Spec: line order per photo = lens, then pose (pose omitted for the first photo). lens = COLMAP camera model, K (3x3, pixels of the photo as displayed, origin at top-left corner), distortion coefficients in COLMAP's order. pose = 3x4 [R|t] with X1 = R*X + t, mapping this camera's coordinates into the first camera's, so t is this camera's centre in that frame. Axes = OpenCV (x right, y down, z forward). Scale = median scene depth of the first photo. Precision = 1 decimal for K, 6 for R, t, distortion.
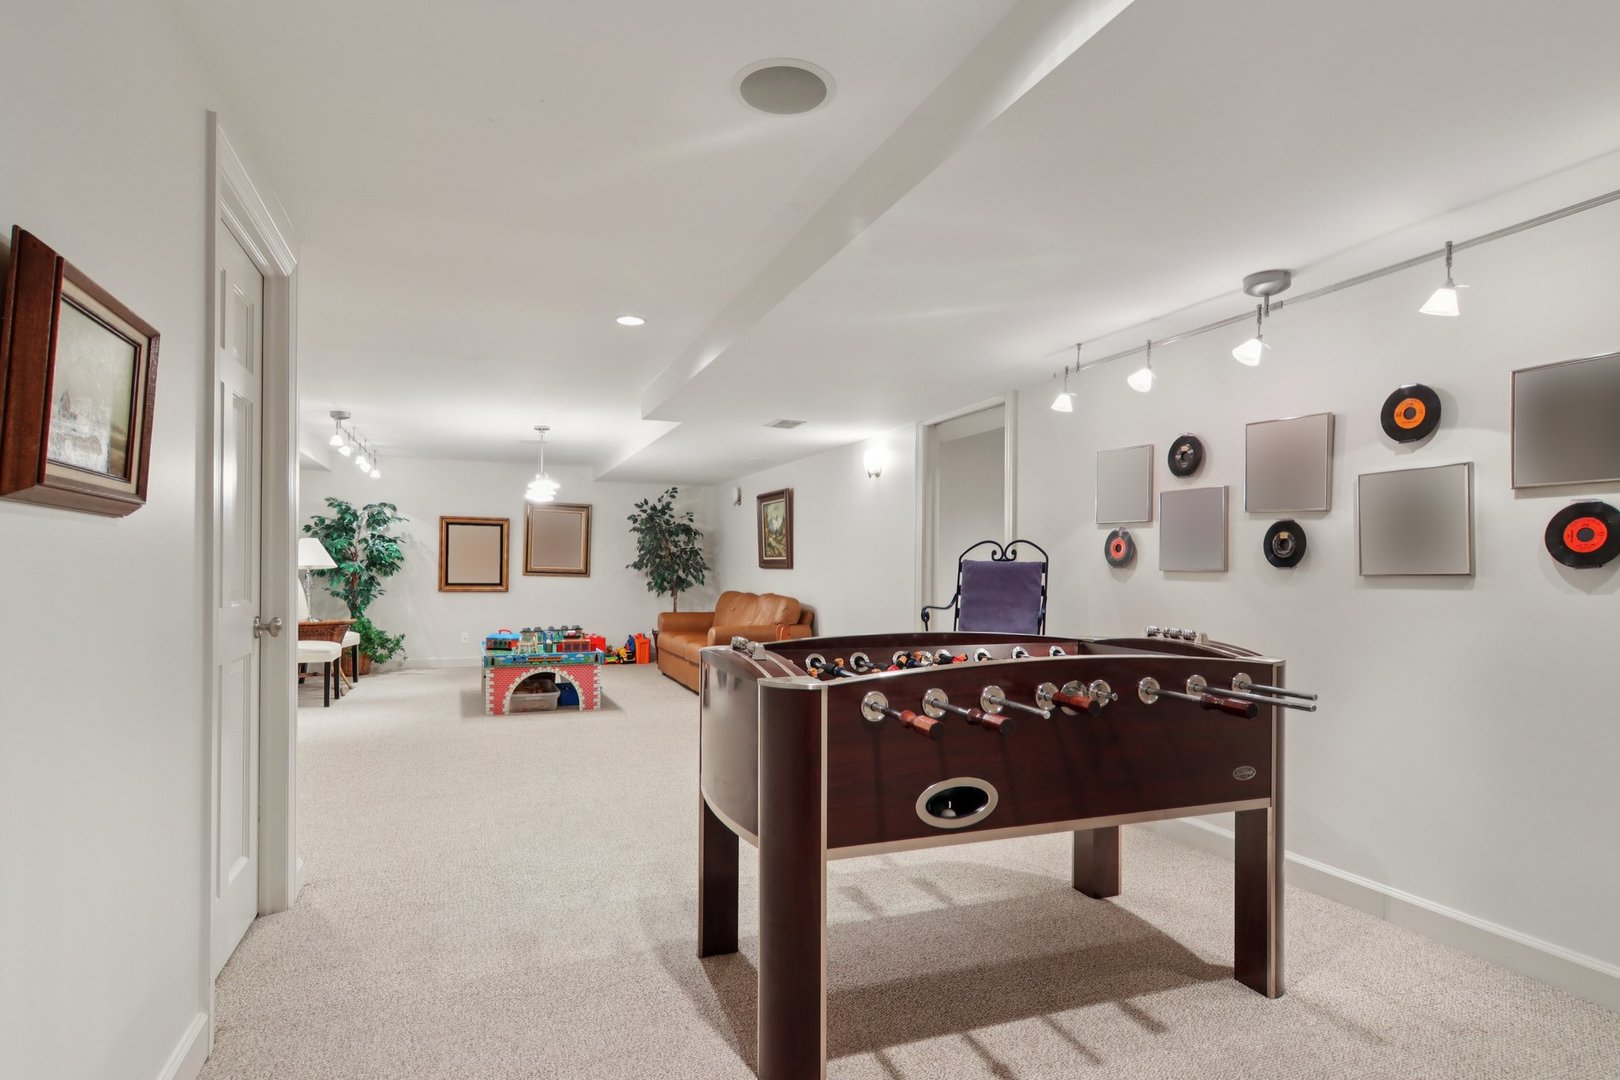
lens RADIAL K [[900.2, 0, 810.0], [0, 900.2, 540.0], [0, 0, 1]] dist [0.000219, -0.000163]
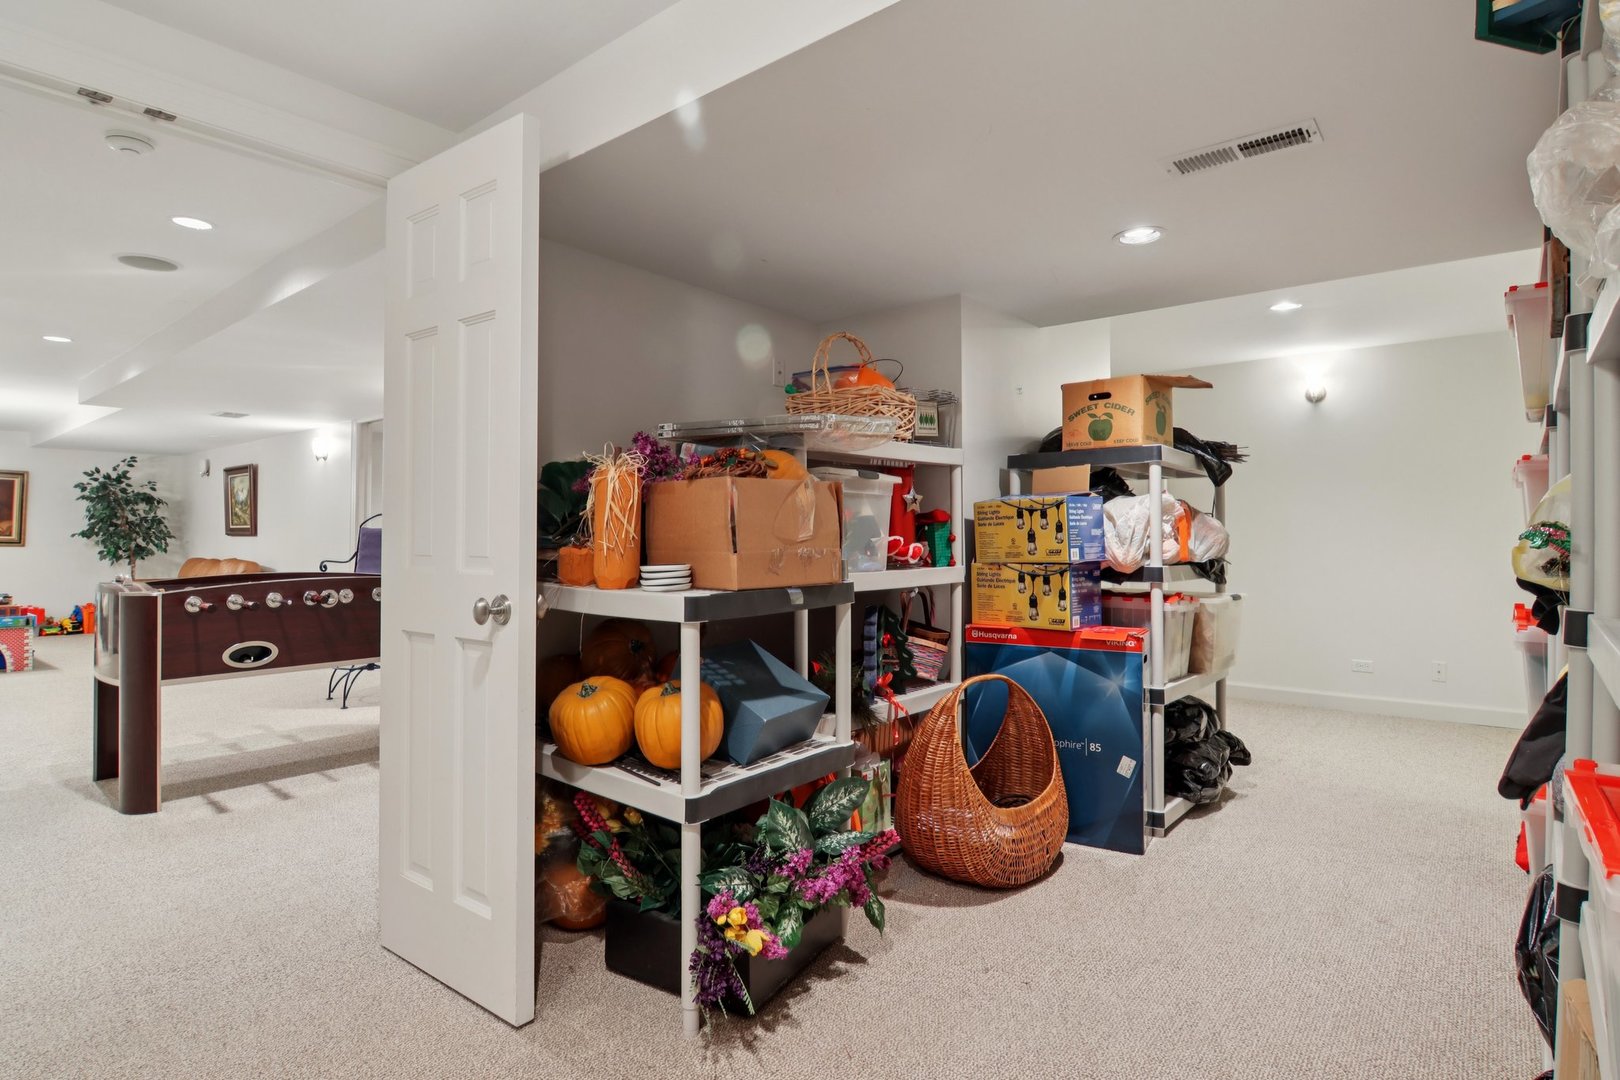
lens RADIAL K [[851.2, 0, 812.6], [0, 851.2, 504.3], [0, 0, 1]] dist [0.000563, -0.014327]
pose [[0.875145, 0.009565, 0.483767, 0.058033], [-0.007109, 0.999951, -0.006912, -0.003767], [-0.483809, 0.002610, 0.875170, -0.200581]]
